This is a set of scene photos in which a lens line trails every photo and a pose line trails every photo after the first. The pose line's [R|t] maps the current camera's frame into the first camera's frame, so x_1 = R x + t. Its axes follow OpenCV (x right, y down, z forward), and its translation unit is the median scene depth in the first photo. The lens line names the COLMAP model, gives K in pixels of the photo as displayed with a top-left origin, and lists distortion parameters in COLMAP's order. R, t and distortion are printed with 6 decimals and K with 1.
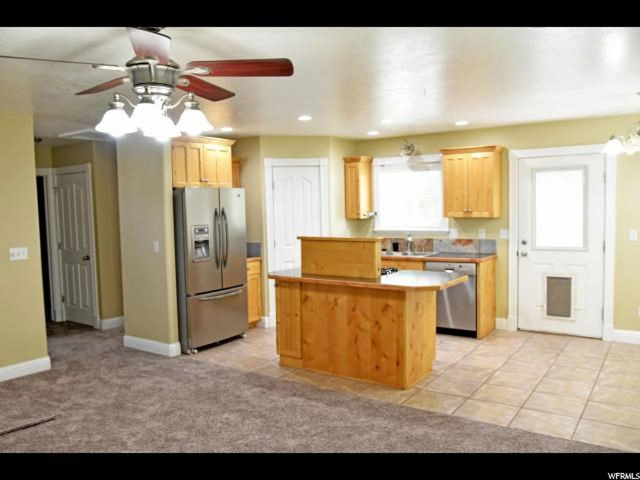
lens RADIAL K [[518.2, 0, 320.0], [0, 518.2, 240.0], [0, 0, 1]] dist [-0.048867, -0.001786]
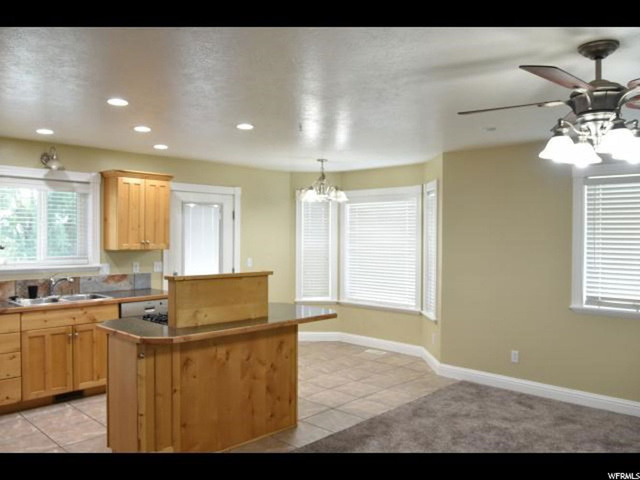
lens RADIAL K [[518.2, 0, 320.0], [0, 518.2, 240.0], [0, 0, 1]] dist [-0.048867, -0.001786]
pose [[0.156104, 0.013685, 0.987646, -0.559178], [0.054638, 0.998253, -0.022467, -0.023561], [-0.986228, 0.057470, 0.155083, 0.559119]]
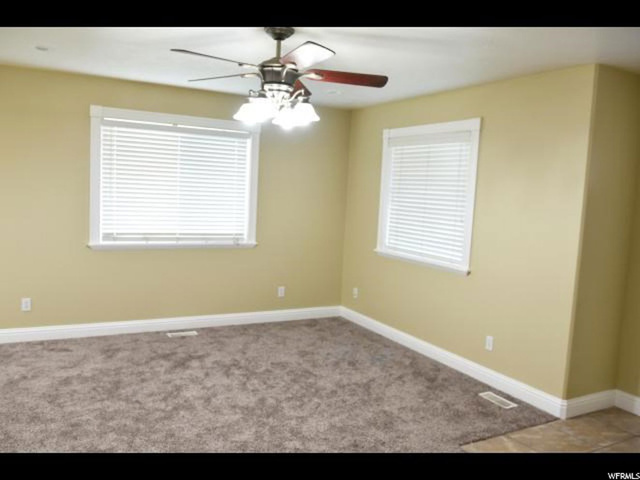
lens RADIAL K [[518.2, 0, 320.0], [0, 518.2, 240.0], [0, 0, 1]] dist [-0.048867, -0.001786]
pose [[-0.892608, -0.066720, 0.445869, -0.399911], [0.001514, 0.988539, 0.150957, -0.046321], [-0.450830, 0.135420, -0.882277, 0.859667]]
